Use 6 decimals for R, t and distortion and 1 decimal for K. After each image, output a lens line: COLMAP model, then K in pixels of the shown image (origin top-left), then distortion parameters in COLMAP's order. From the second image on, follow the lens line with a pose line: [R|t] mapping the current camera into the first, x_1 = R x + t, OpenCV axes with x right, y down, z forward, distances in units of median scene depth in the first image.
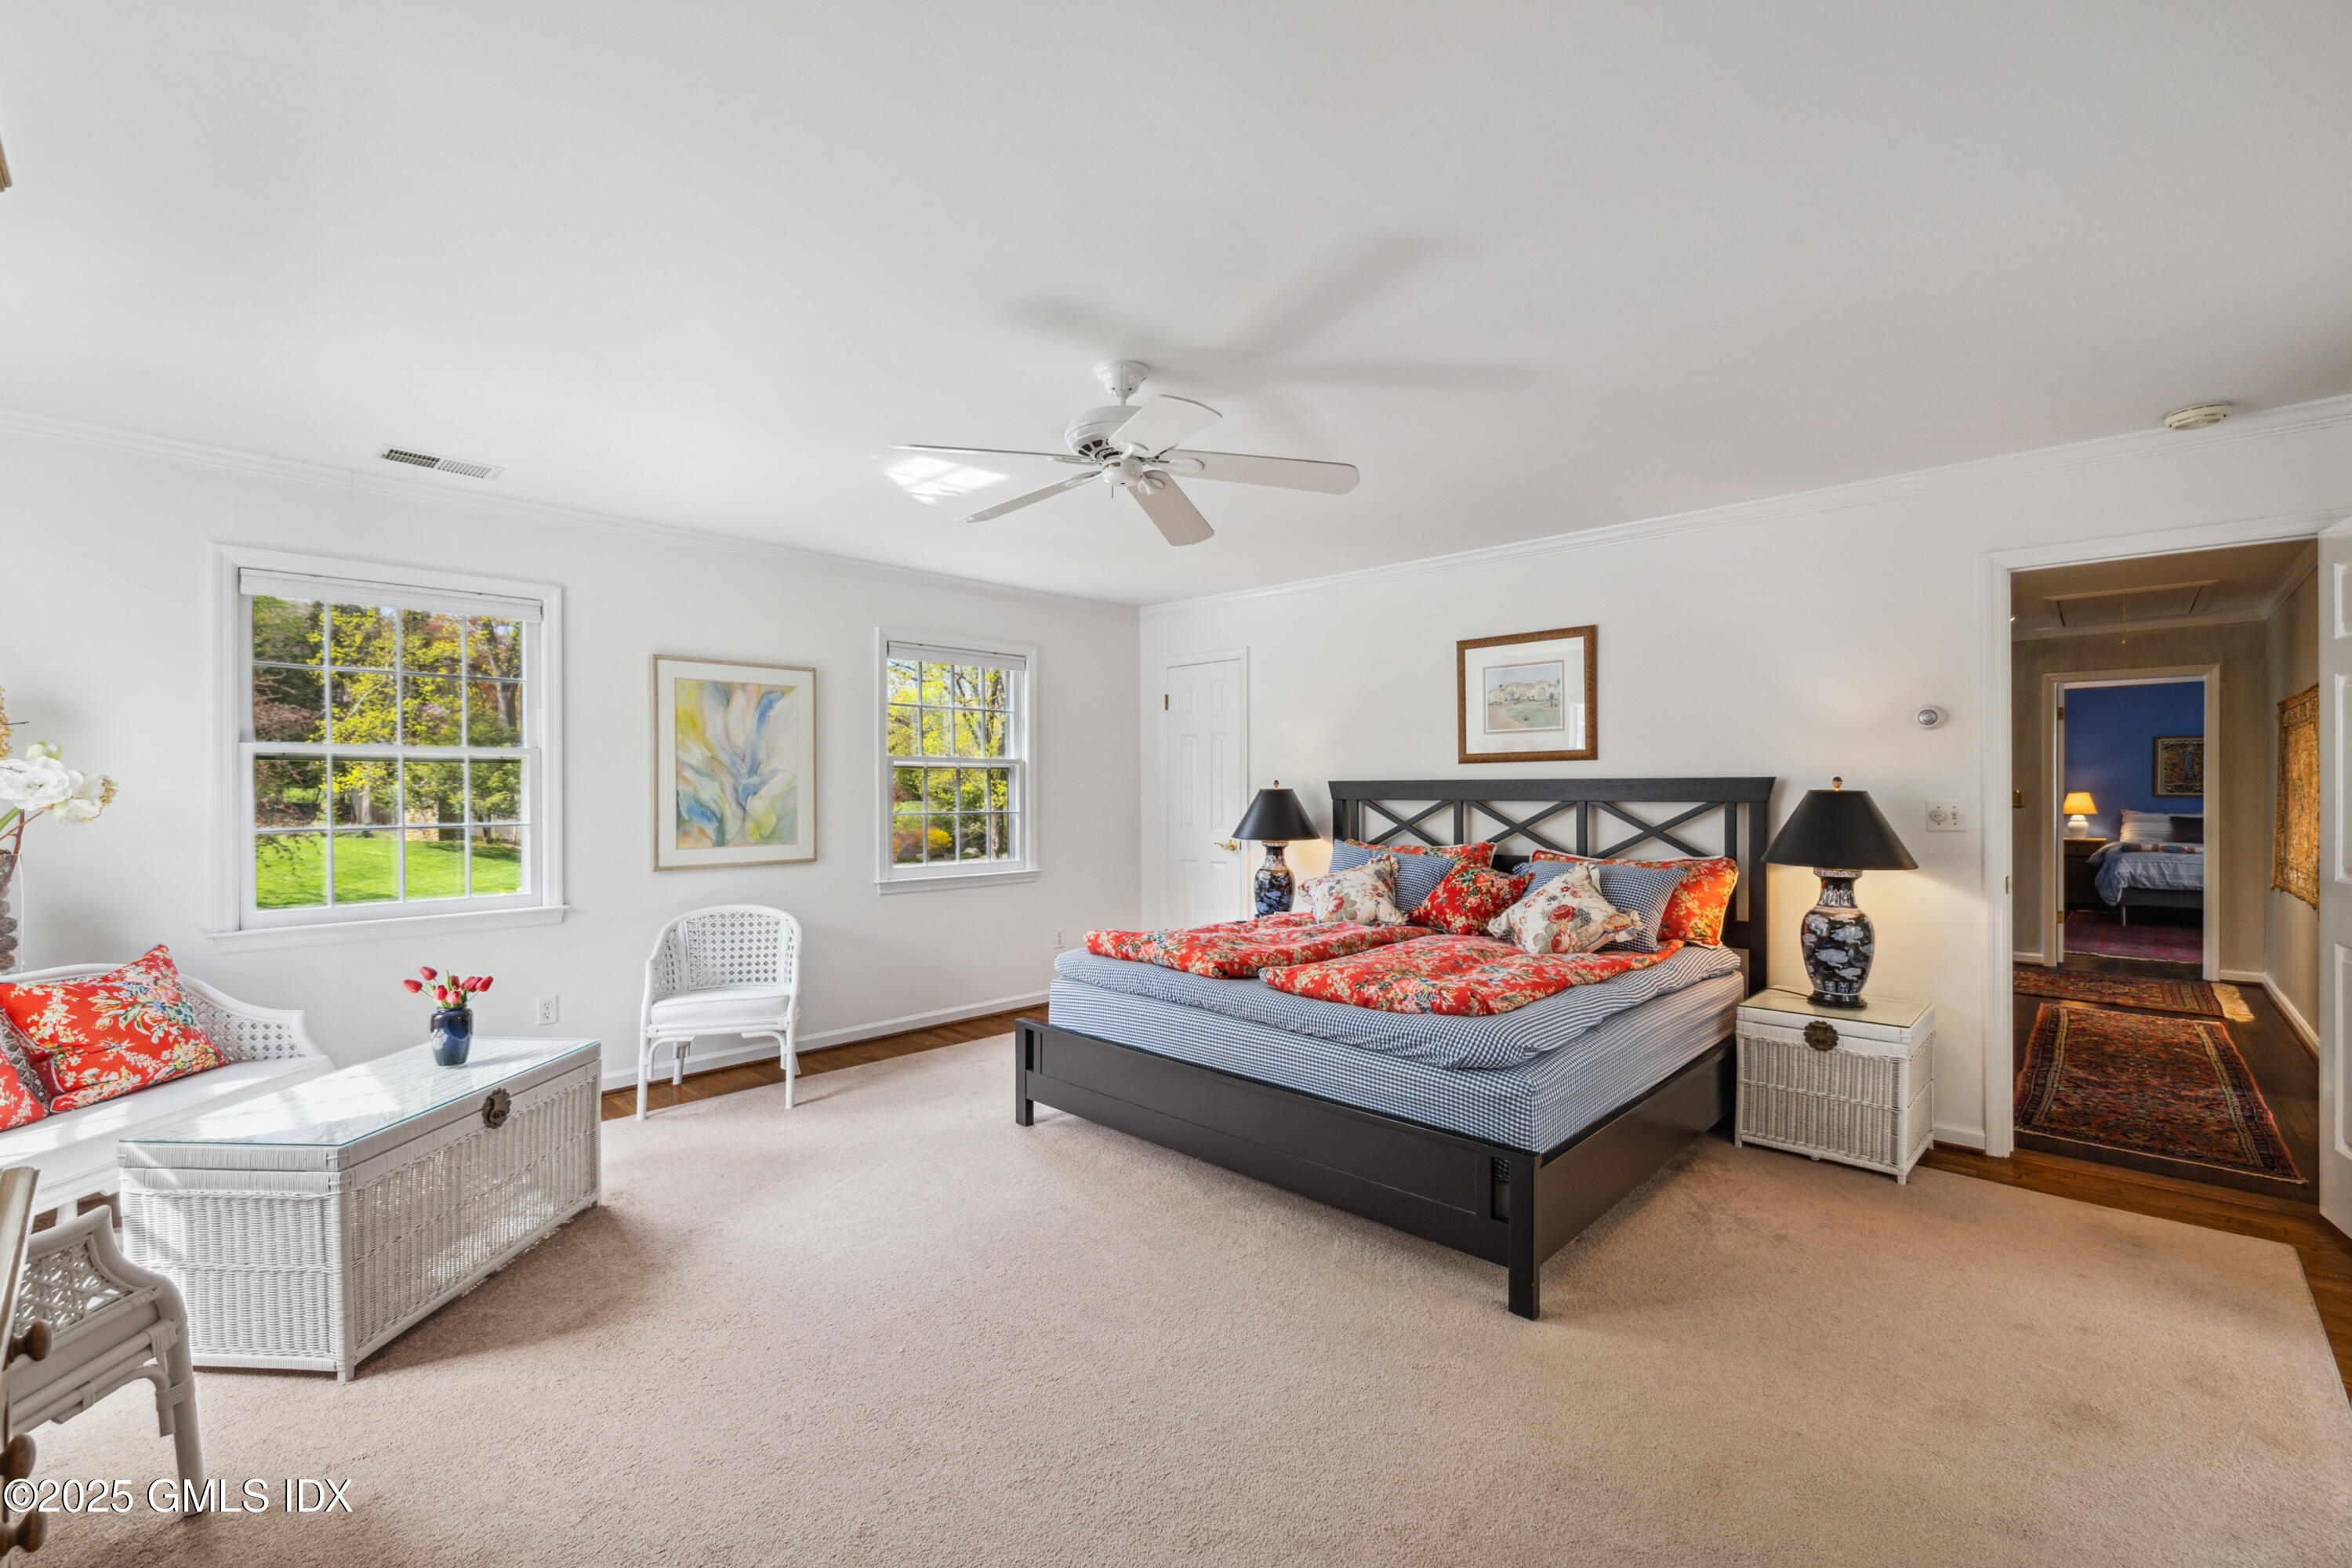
lens RADIAL K [[993.1, 0, 1179.8], [0, 993.1, 786.6], [0, 0, 1]] dist [-0.002720, -0.000361]
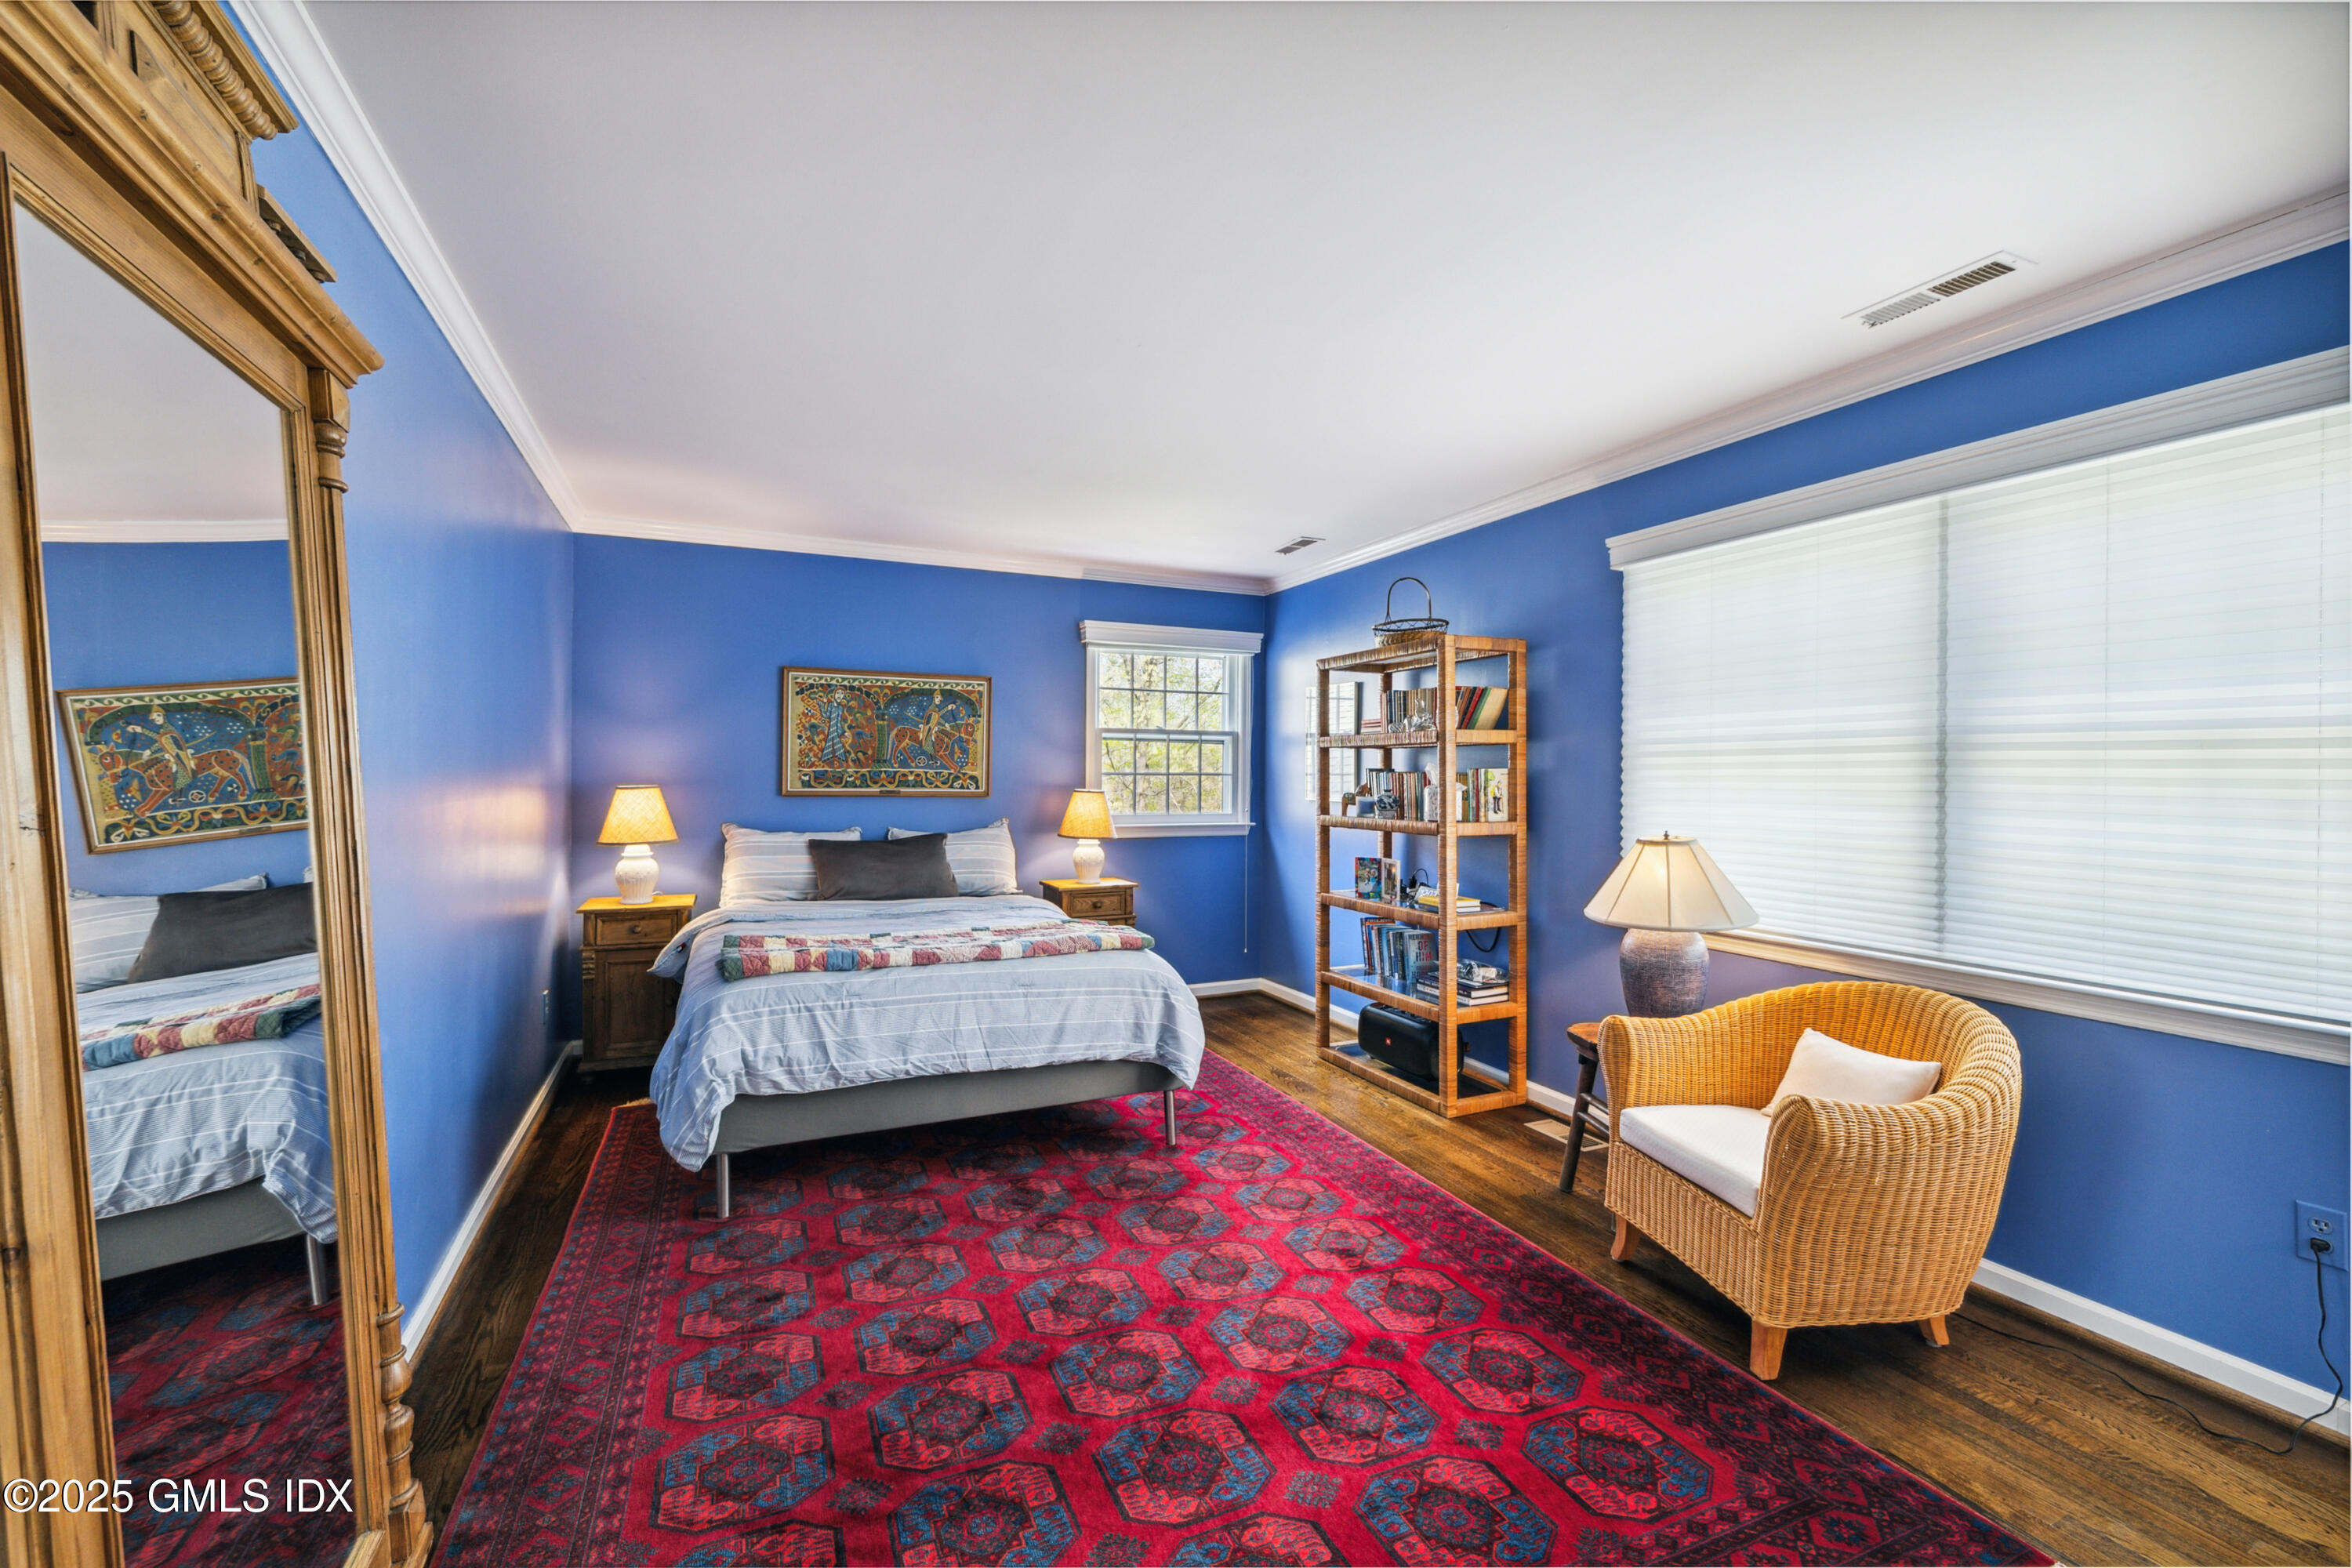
lens RADIAL K [[994.5, 0, 1172.4], [0, 994.5, 769.7], [0, 0, 1]] dist [-0.000483, -0.000089]
pose [[0.382313, 0.002748, 0.924029, 0.467469], [-0.003166, 0.999994, -0.001664, -0.001666], [-0.924028, -0.002289, 0.382319, 0.488794]]
